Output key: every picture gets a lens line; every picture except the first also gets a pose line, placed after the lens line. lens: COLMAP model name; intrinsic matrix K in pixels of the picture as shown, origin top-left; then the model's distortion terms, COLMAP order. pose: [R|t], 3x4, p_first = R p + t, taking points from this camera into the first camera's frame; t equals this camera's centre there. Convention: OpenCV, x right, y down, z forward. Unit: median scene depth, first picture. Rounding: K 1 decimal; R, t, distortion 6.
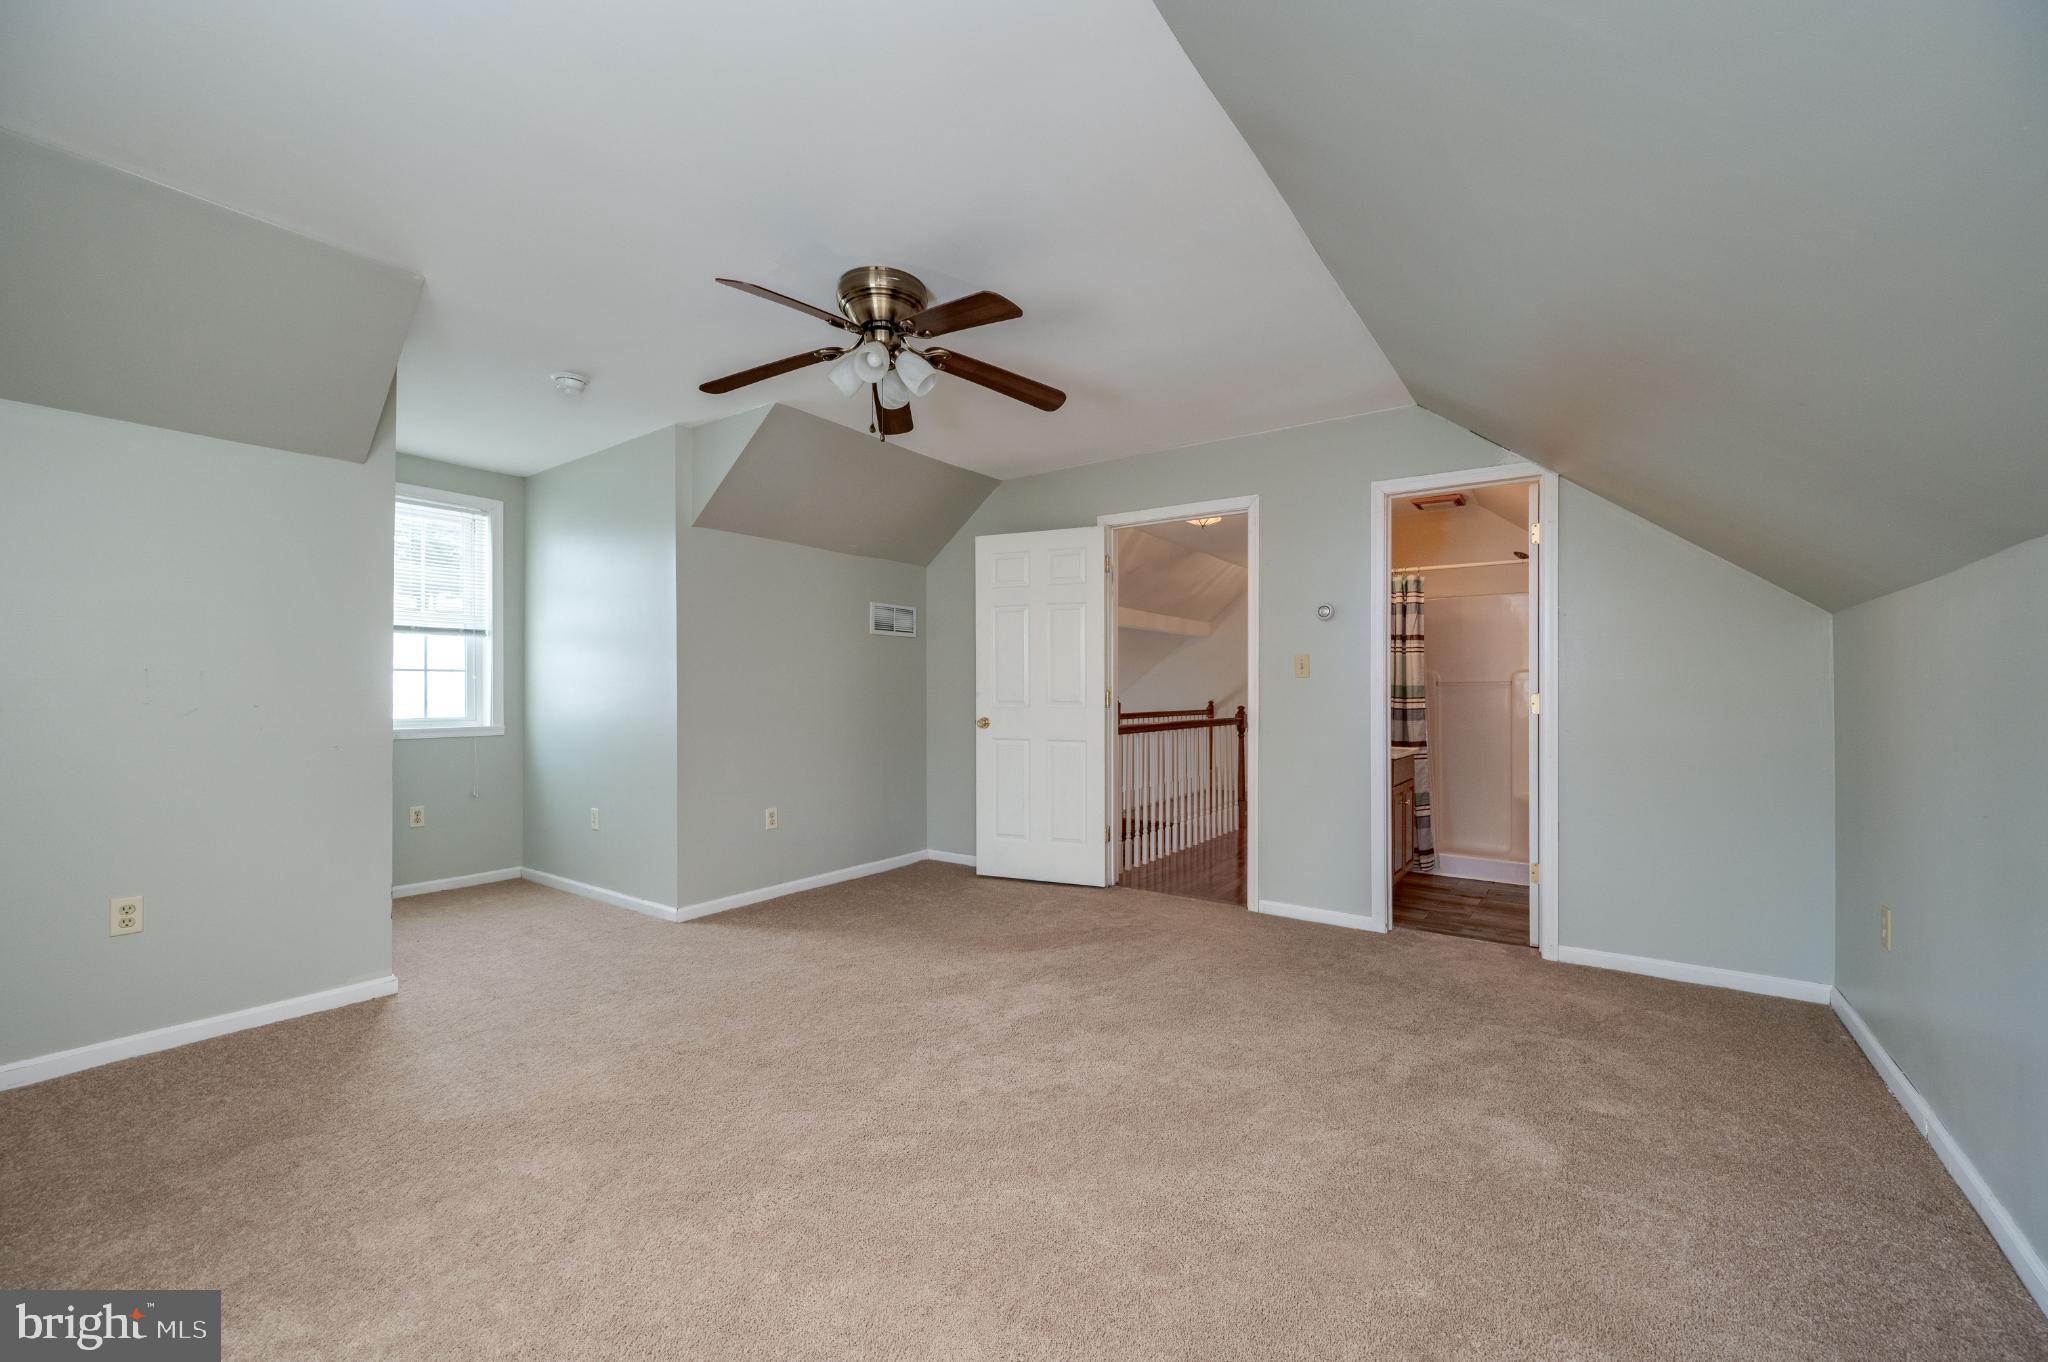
lens RADIAL K [[824.5, 0, 1050.7], [0, 824.5, 691.9], [0, 0, 1]] dist [0.000447, 0.001090]
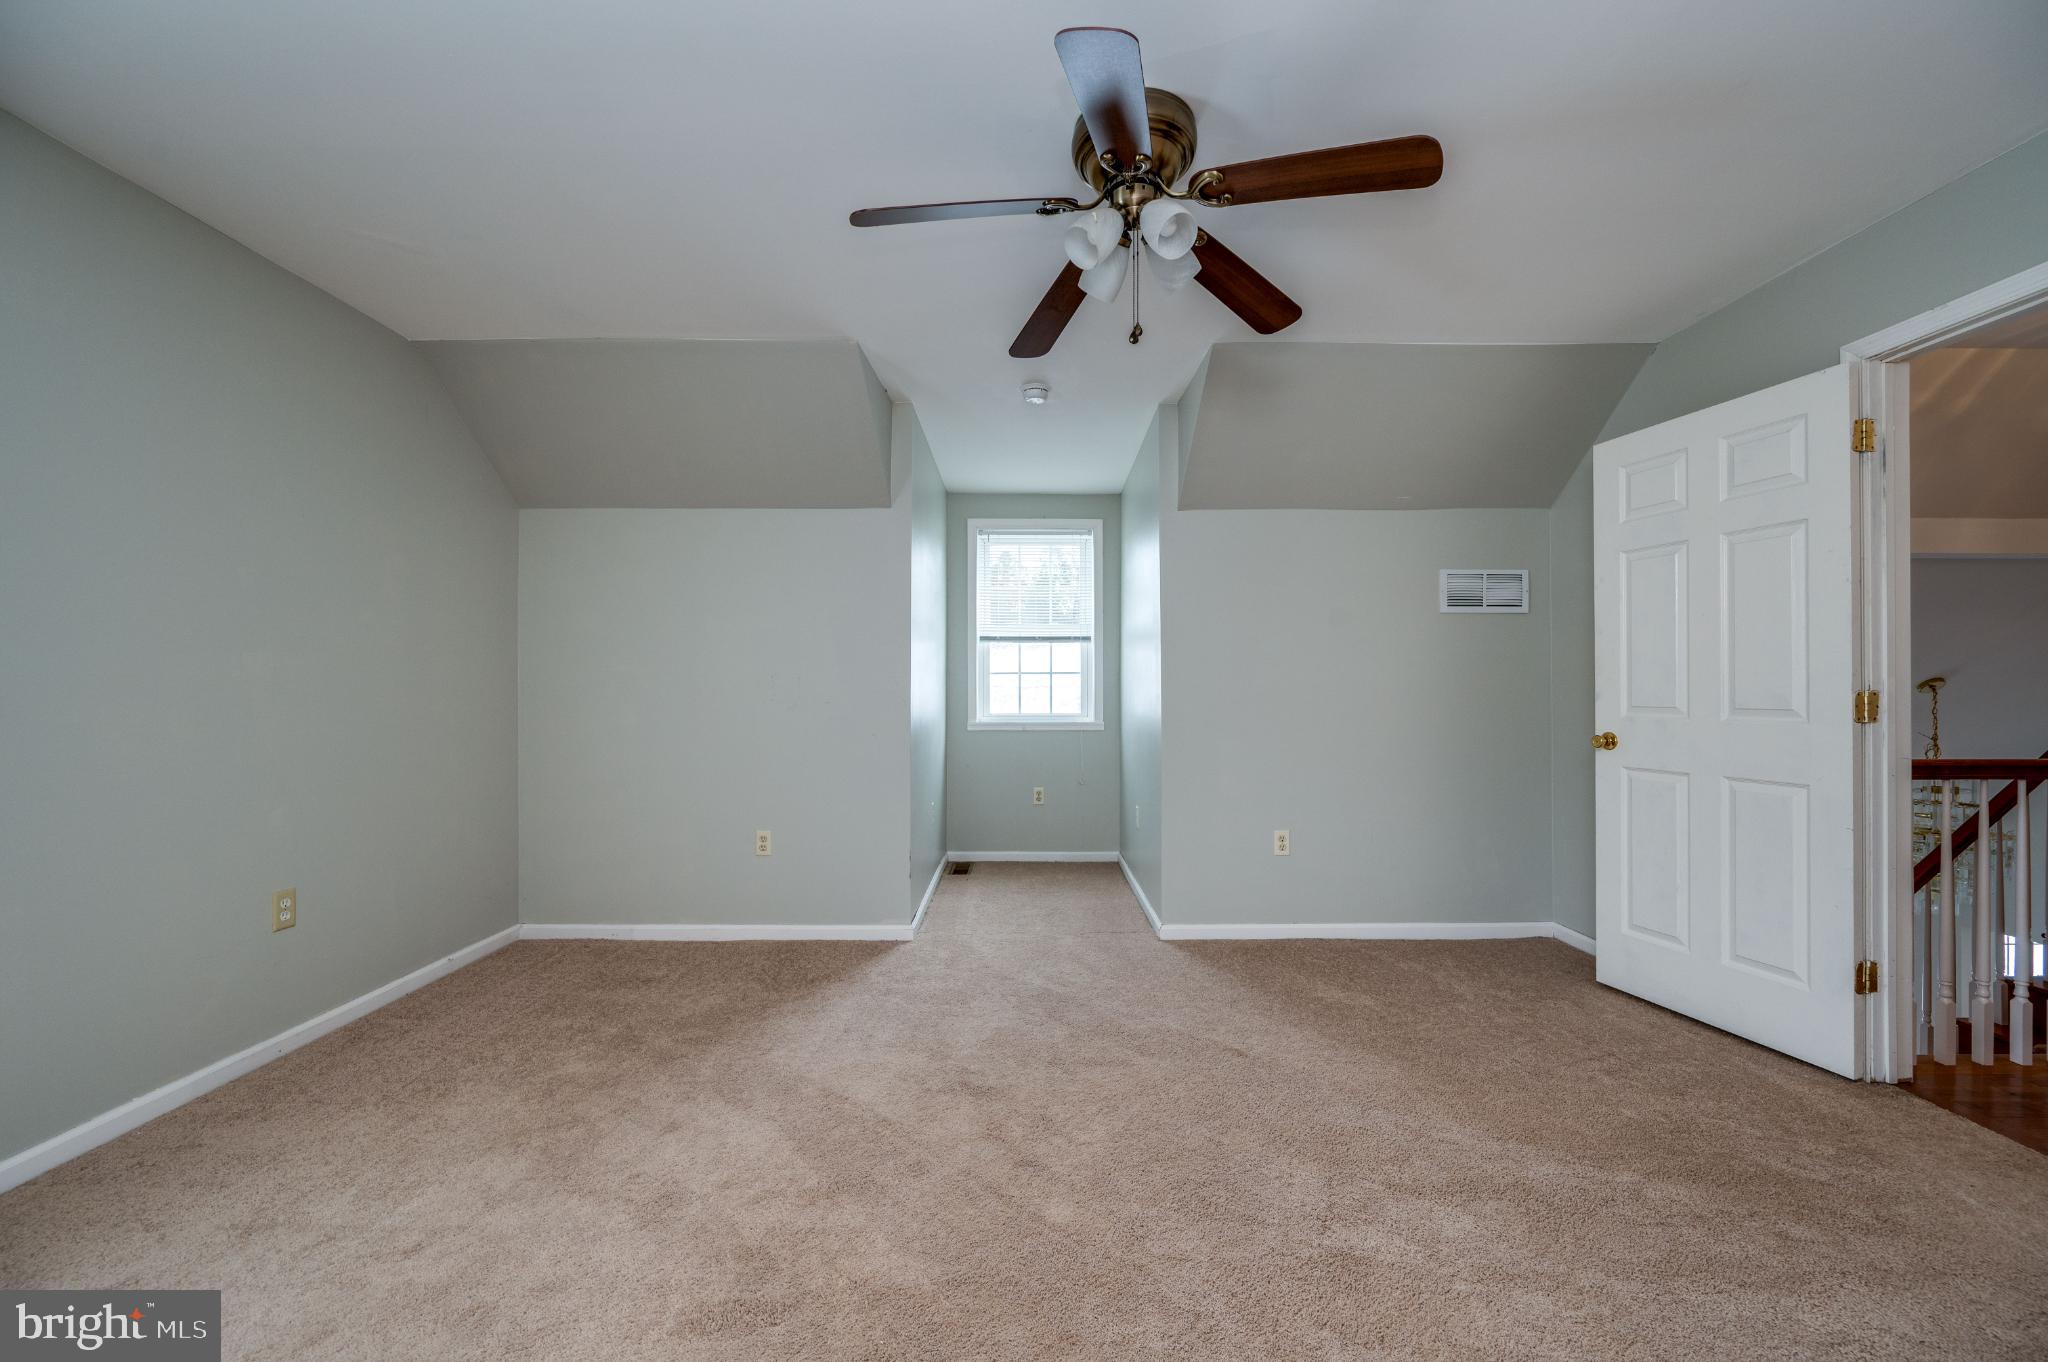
lens RADIAL K [[824.5, 0, 1025.2], [0, 824.5, 691.3], [0, 0, 1]] dist [0.000447, 0.001090]
pose [[0.562943, -0.000491, -0.826496, 0.195510], [0.000165, 1.000000, -0.000481, 0.000322], [0.826496, 0.000134, 0.562943, 0.299293]]
